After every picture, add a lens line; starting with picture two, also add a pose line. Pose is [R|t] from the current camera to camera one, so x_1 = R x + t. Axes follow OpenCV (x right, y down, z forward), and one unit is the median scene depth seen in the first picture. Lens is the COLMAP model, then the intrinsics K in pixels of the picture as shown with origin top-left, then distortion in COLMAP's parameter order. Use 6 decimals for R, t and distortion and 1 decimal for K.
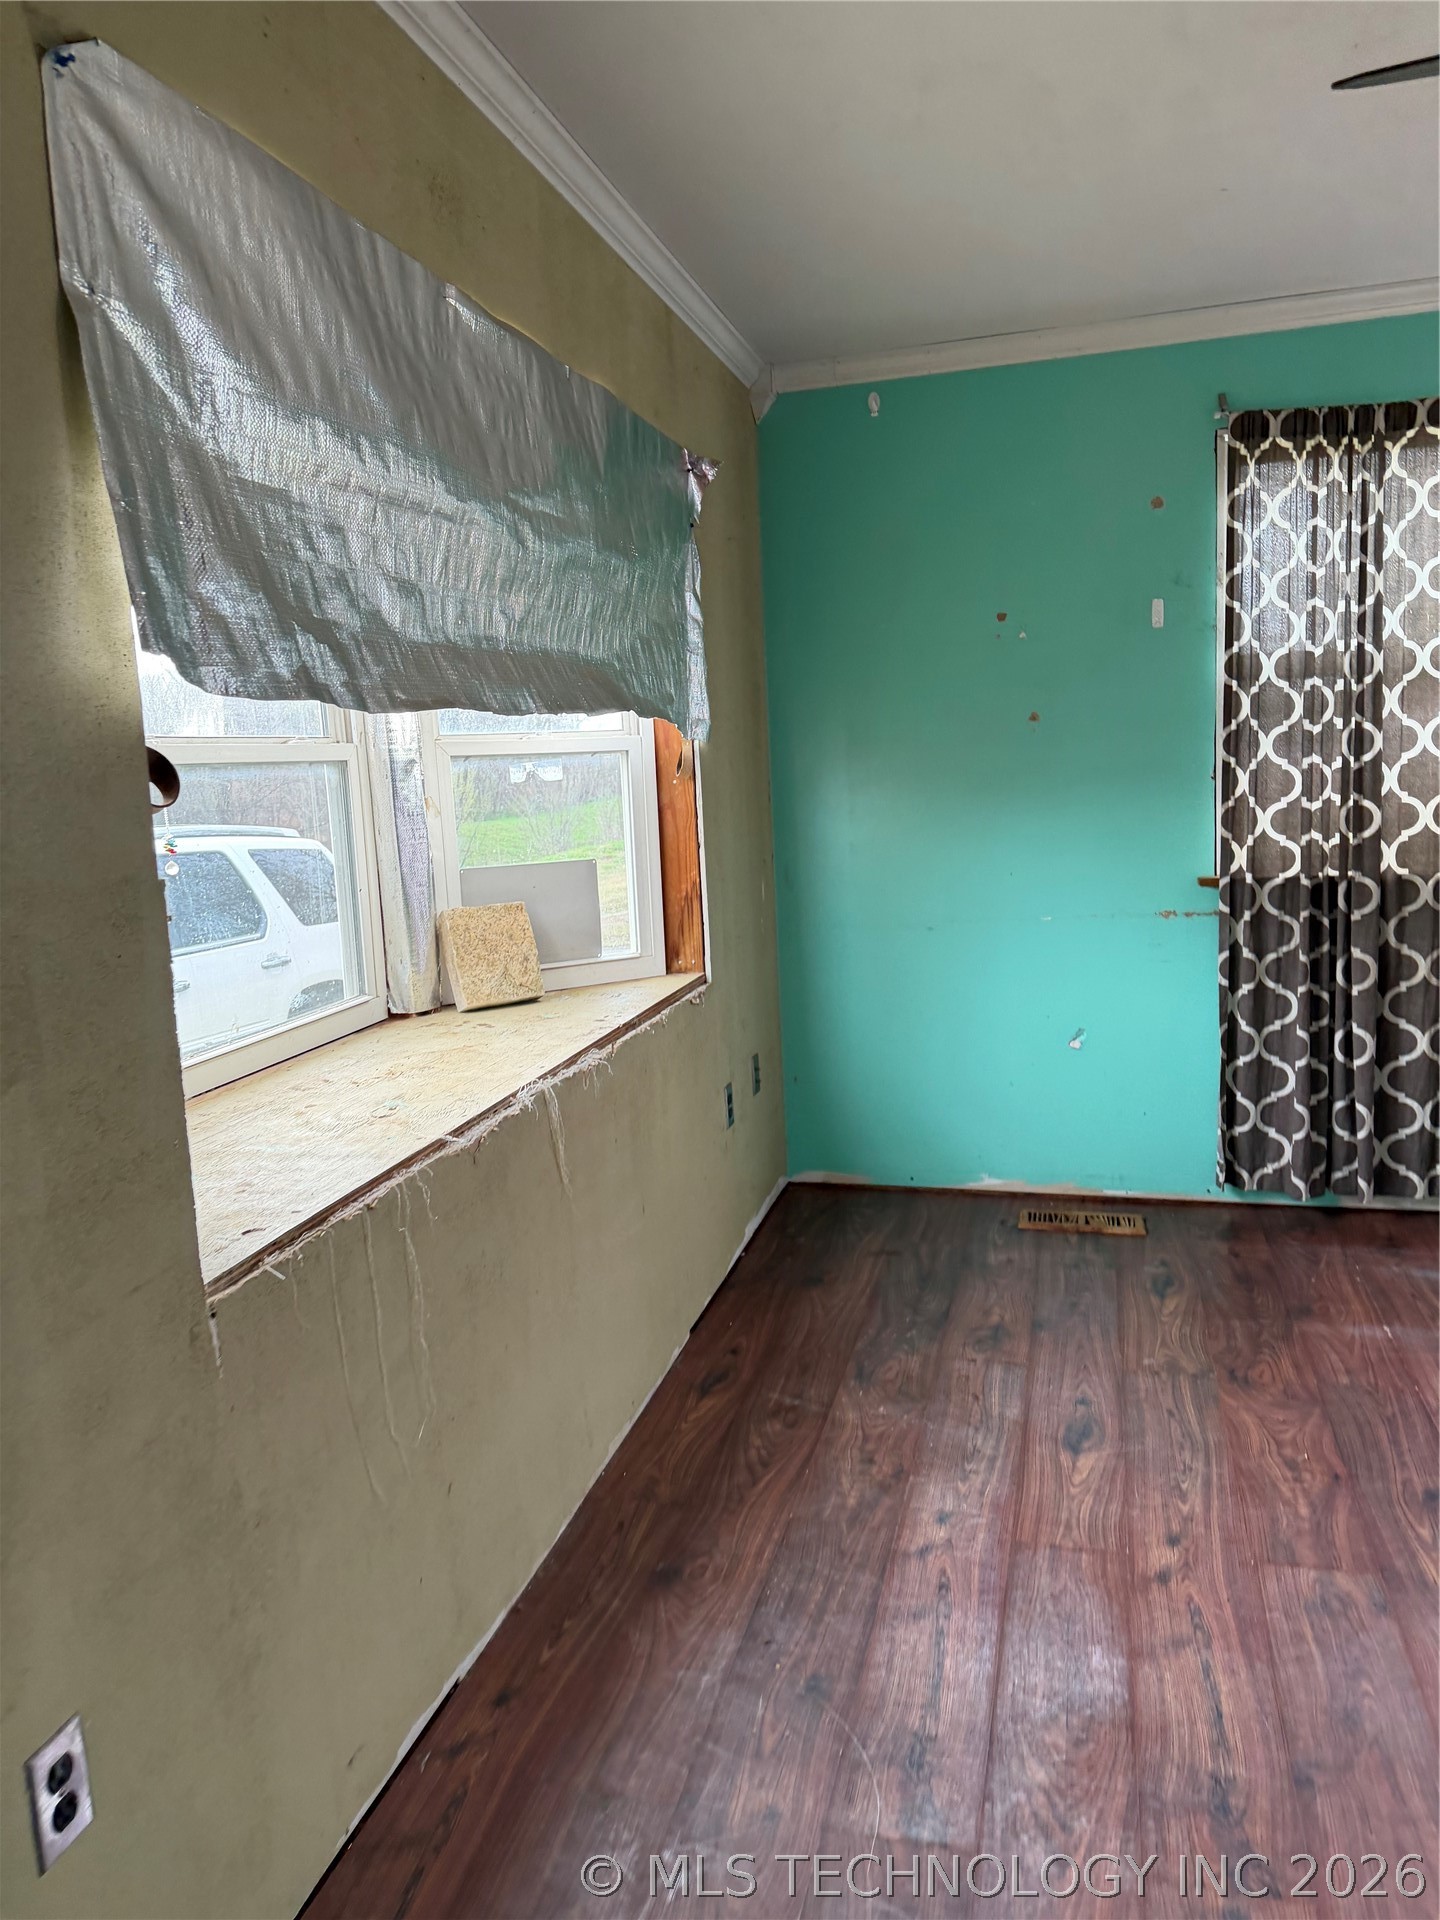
lens RADIAL K [[1352.5, 0, 704.8], [0, 1352.5, 947.8], [0, 0, 1]] dist [0.014420, -0.006367]
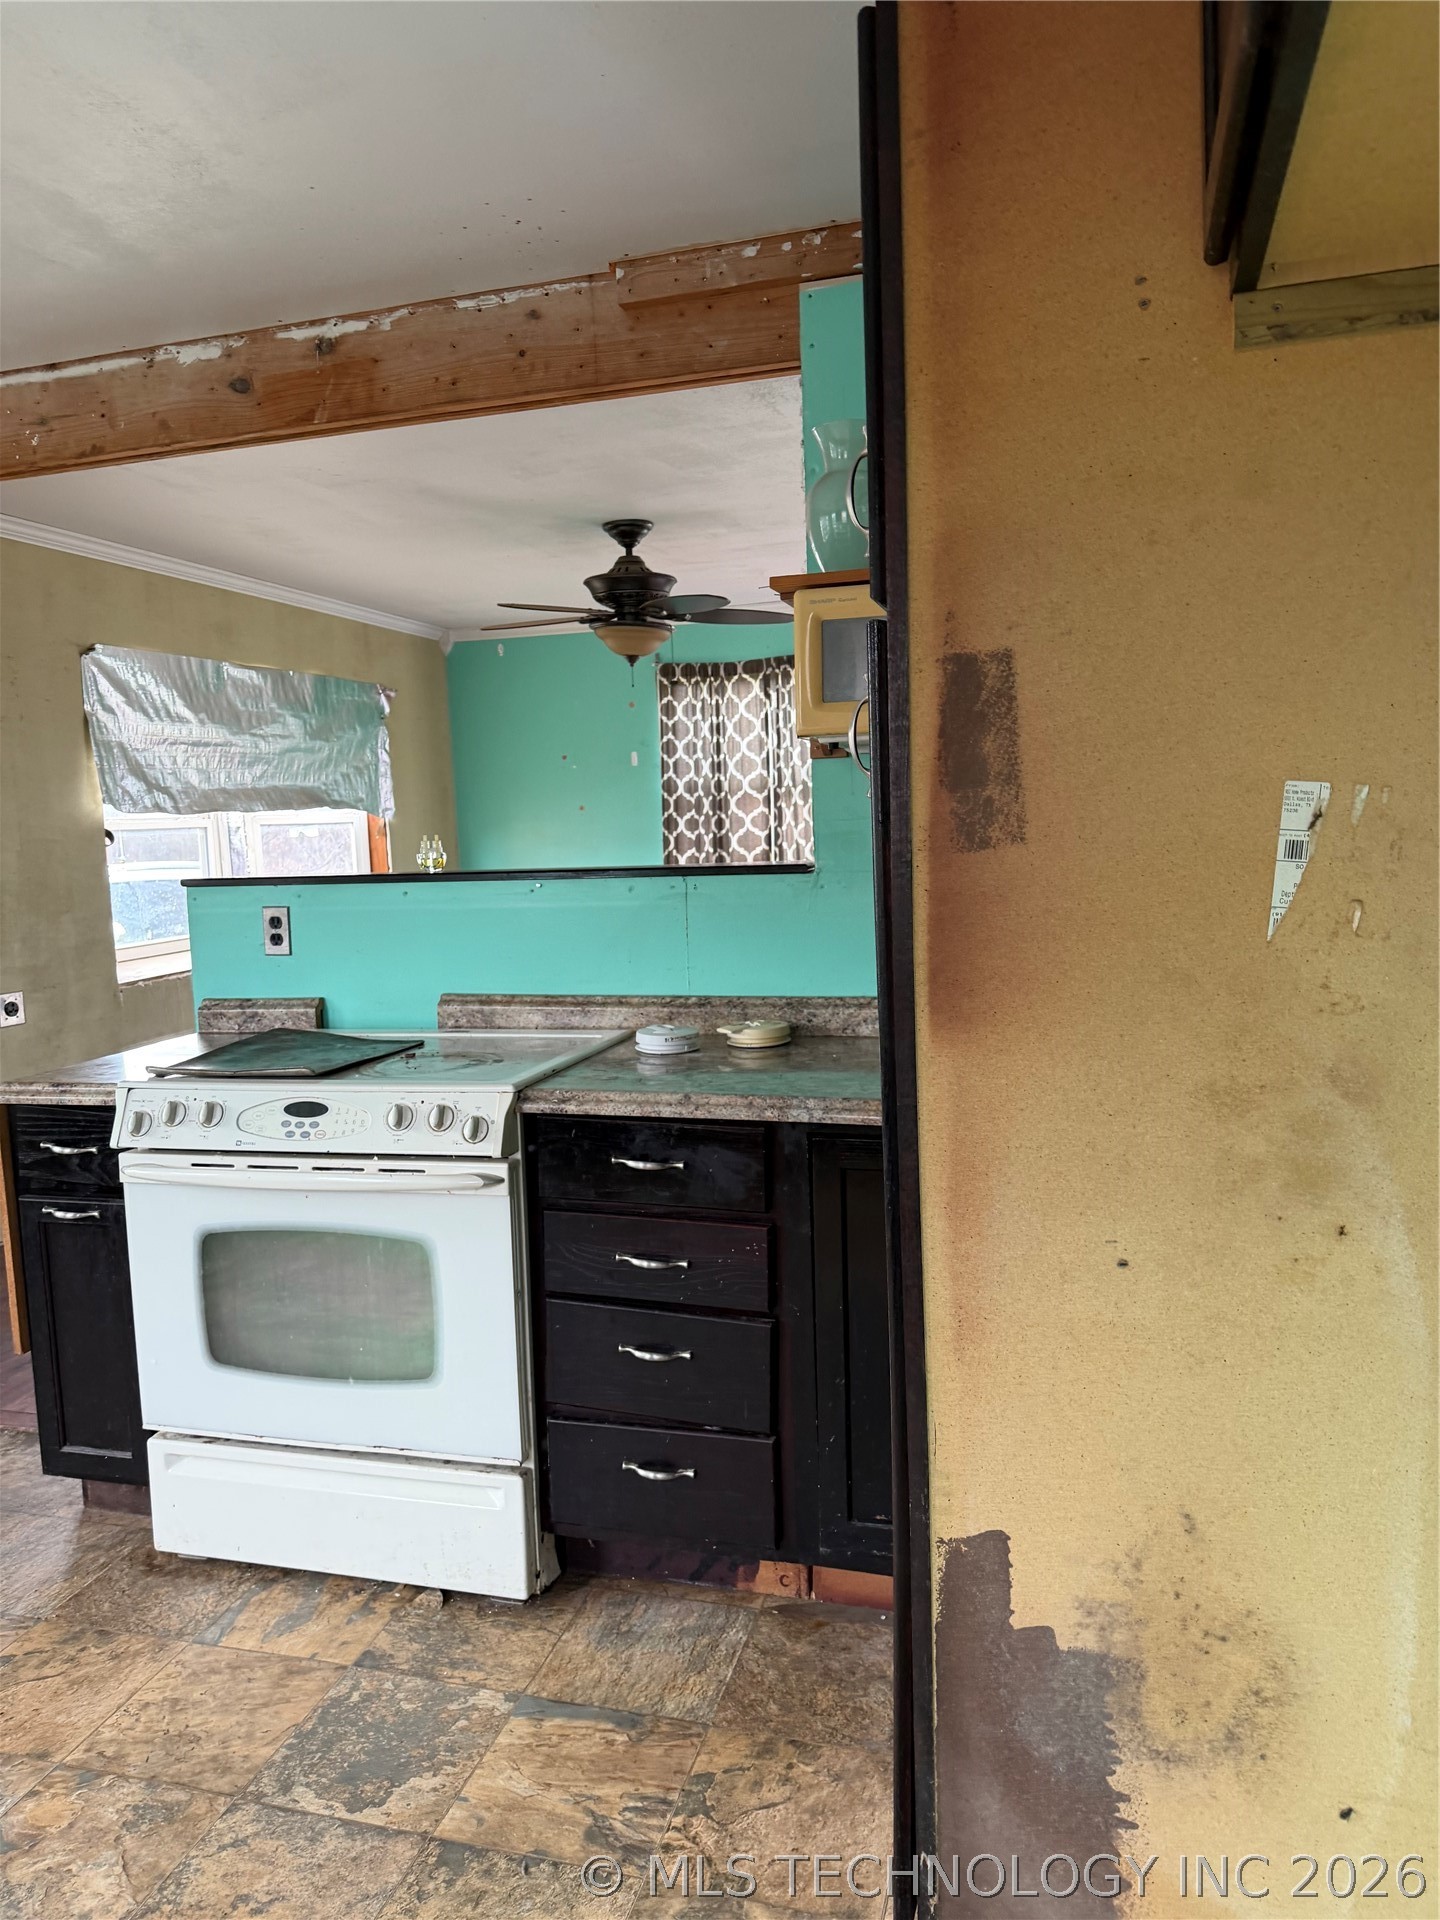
lens RADIAL K [[1352.5, 0, 727.7], [0, 1352.5, 972.7], [0, 0, 1]] dist [0.014420, -0.006367]
pose [[0.999824, 0.018070, -0.004993, 0.882904], [-0.018159, 0.999669, -0.018204, 0.190270], [0.004663, 0.018291, 0.999822, -1.804237]]
